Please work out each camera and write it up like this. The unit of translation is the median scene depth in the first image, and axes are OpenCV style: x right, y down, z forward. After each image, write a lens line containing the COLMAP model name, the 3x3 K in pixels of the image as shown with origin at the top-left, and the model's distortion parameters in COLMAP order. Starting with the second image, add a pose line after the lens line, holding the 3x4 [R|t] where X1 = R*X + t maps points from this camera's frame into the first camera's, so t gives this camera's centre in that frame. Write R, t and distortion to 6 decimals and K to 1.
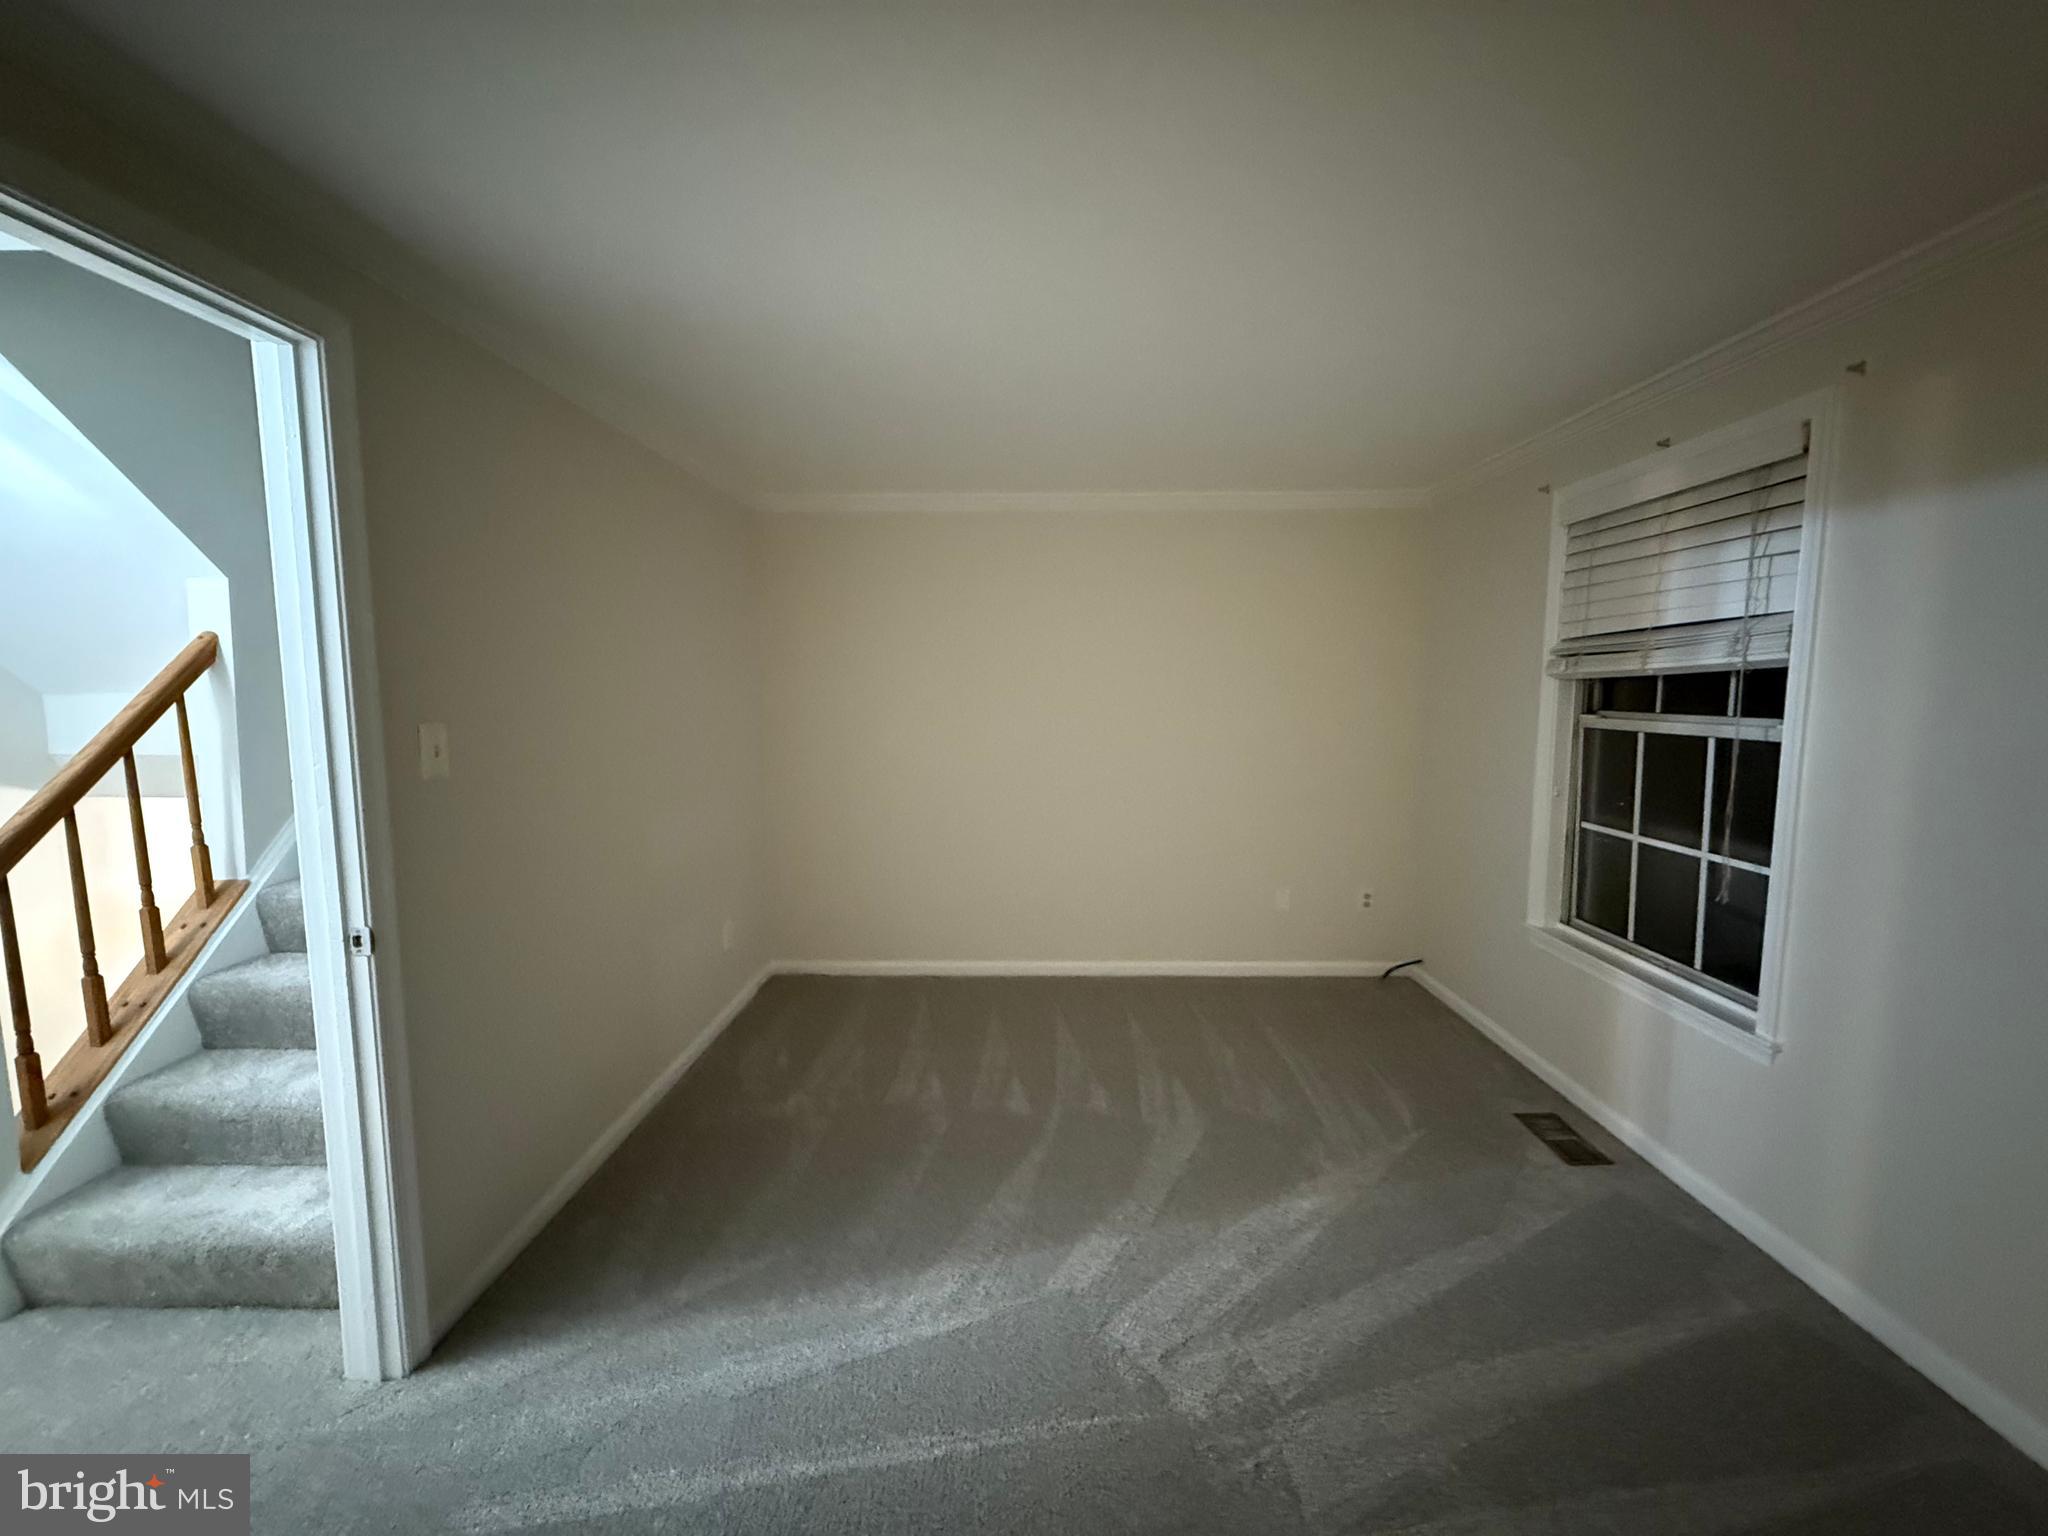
lens RADIAL K [[818.5, 0, 1020.1], [0, 818.5, 769.1], [0, 0, 1]] dist [0.000313, -0.000437]
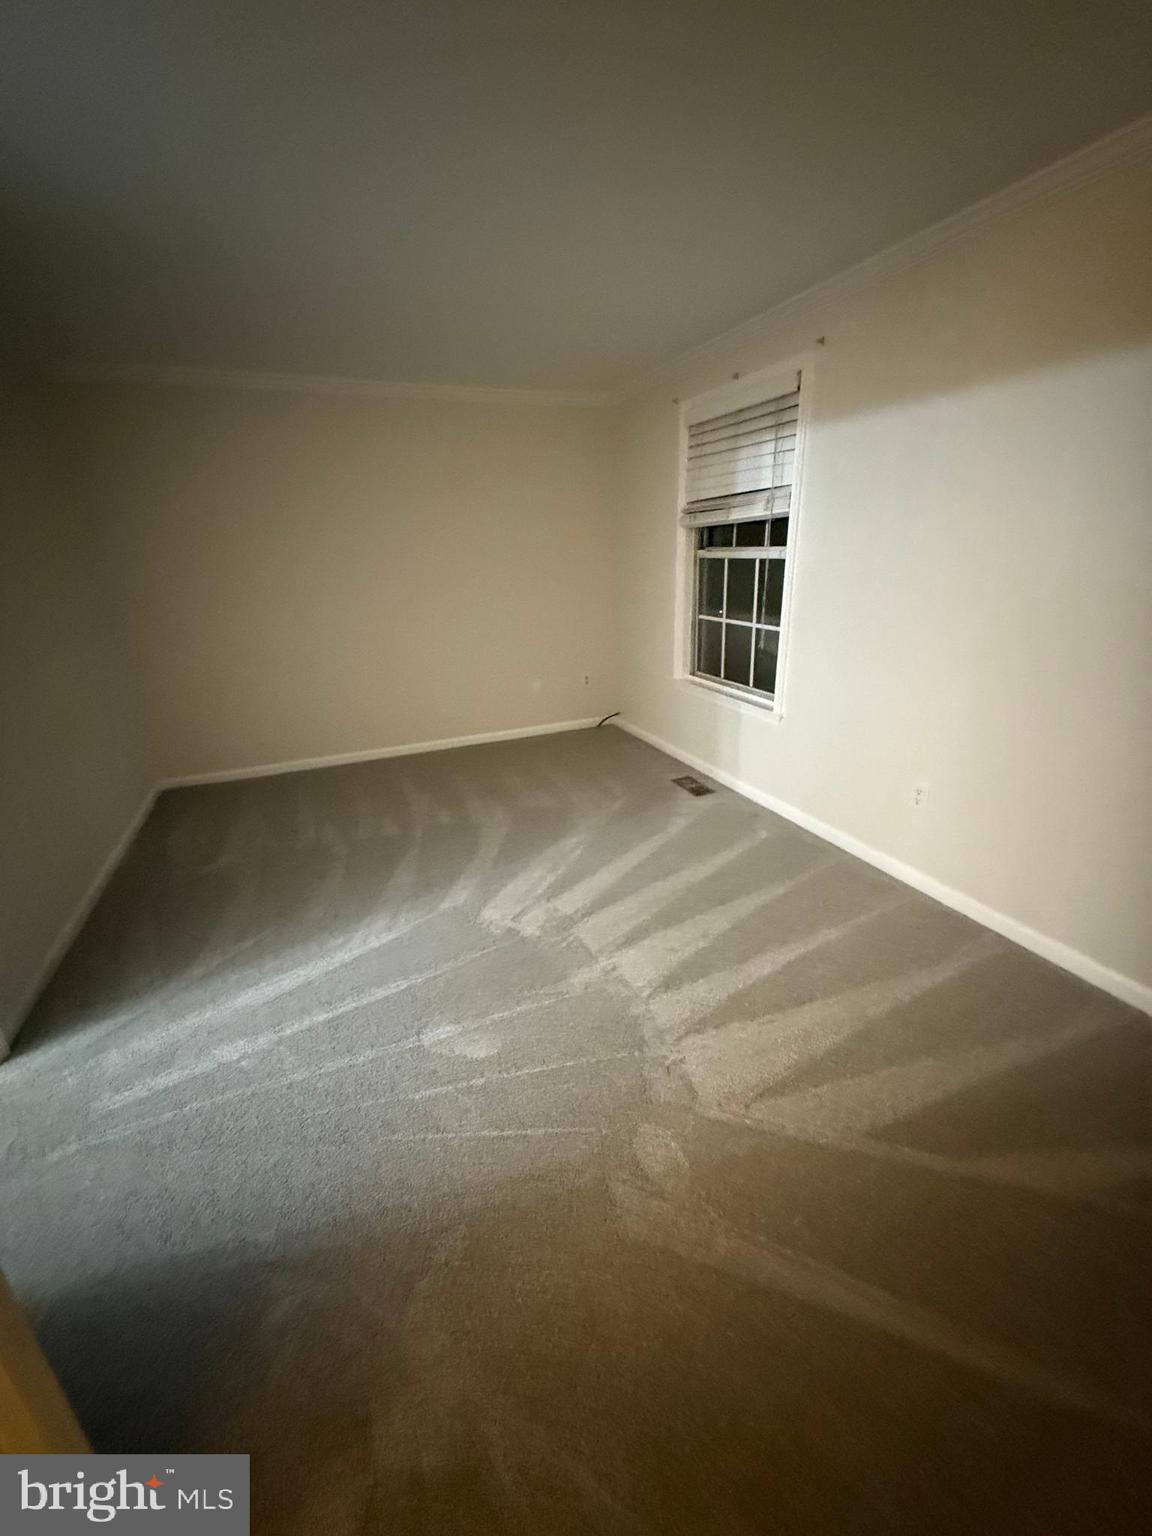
lens RADIAL K [[613.8, 0, 578.1], [0, 613.8, 771.5], [0, 0, 1]] dist [0.000313, -0.000437]
pose [[0.913025, -0.162654, 0.374072, -0.115729], [0.067172, 0.964492, 0.255428, 0.042380], [-0.402335, -0.208085, 0.891531, -0.165771]]
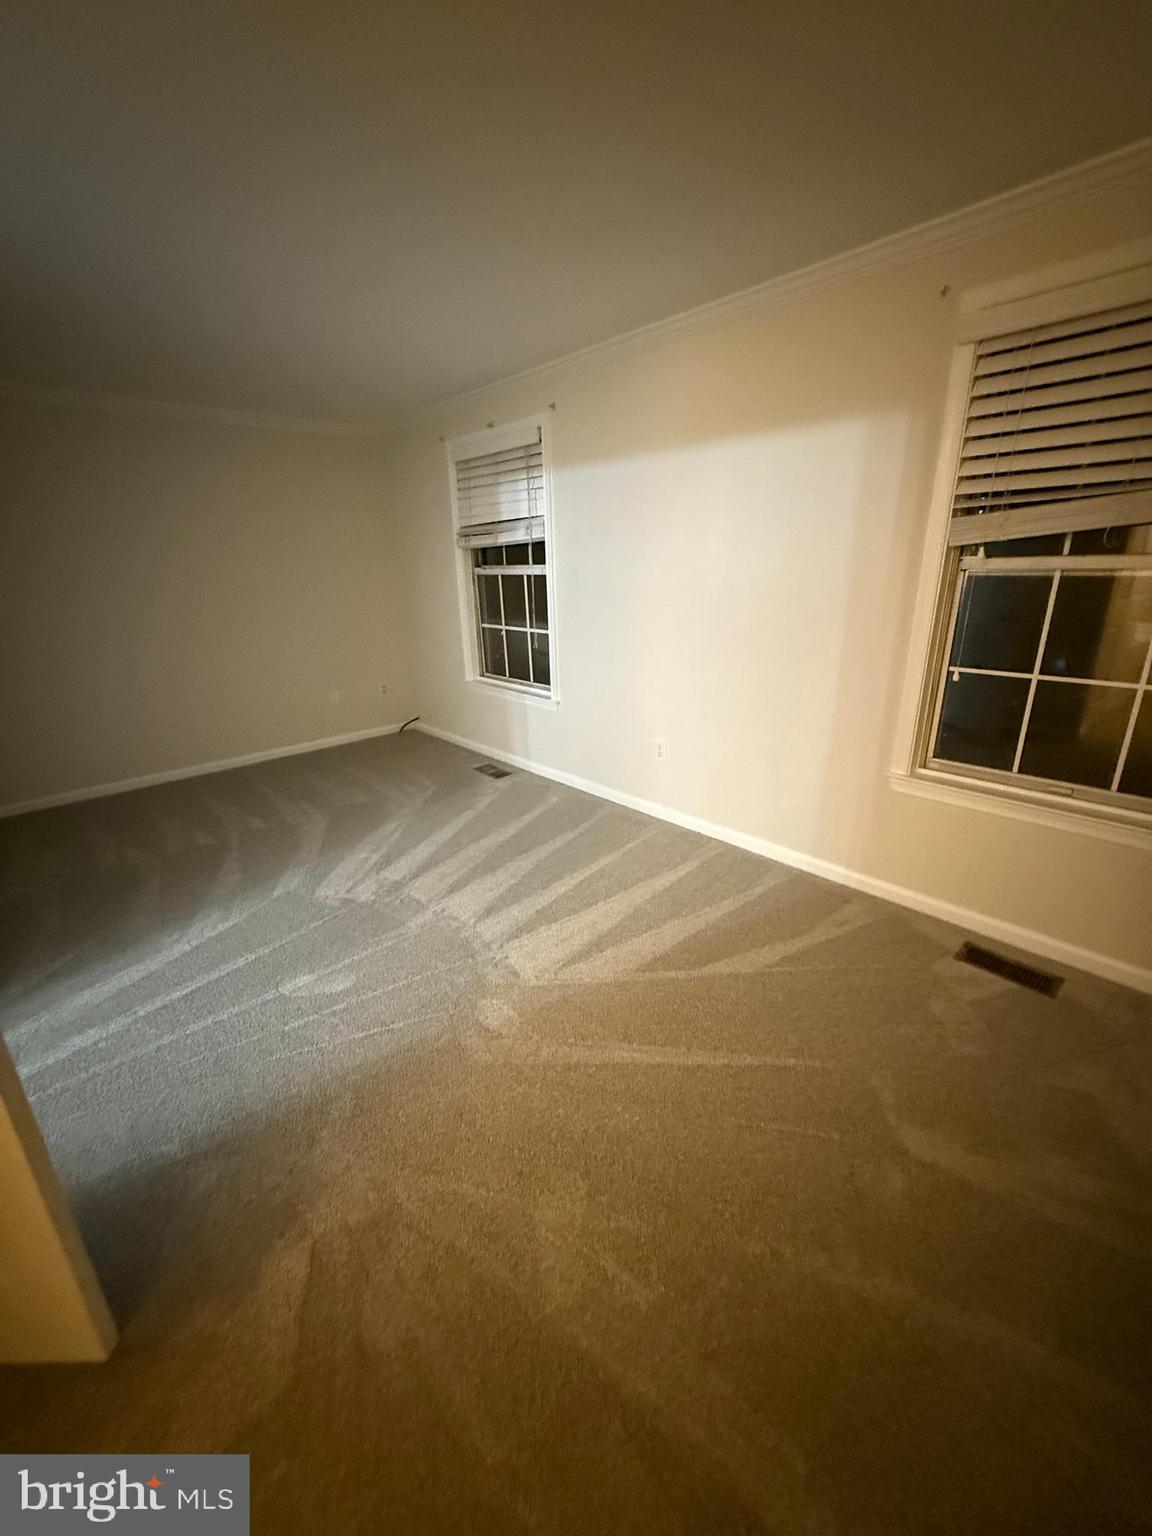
lens RADIAL K [[613.8, 0, 575.3], [0, 613.8, 771.9], [0, 0, 1]] dist [0.000313, -0.000437]
pose [[0.728144, -0.238789, 0.642485, -0.247851], [0.092144, 0.962946, 0.253464, 0.065239], [-0.679203, -0.125357, 0.723166, -0.358262]]
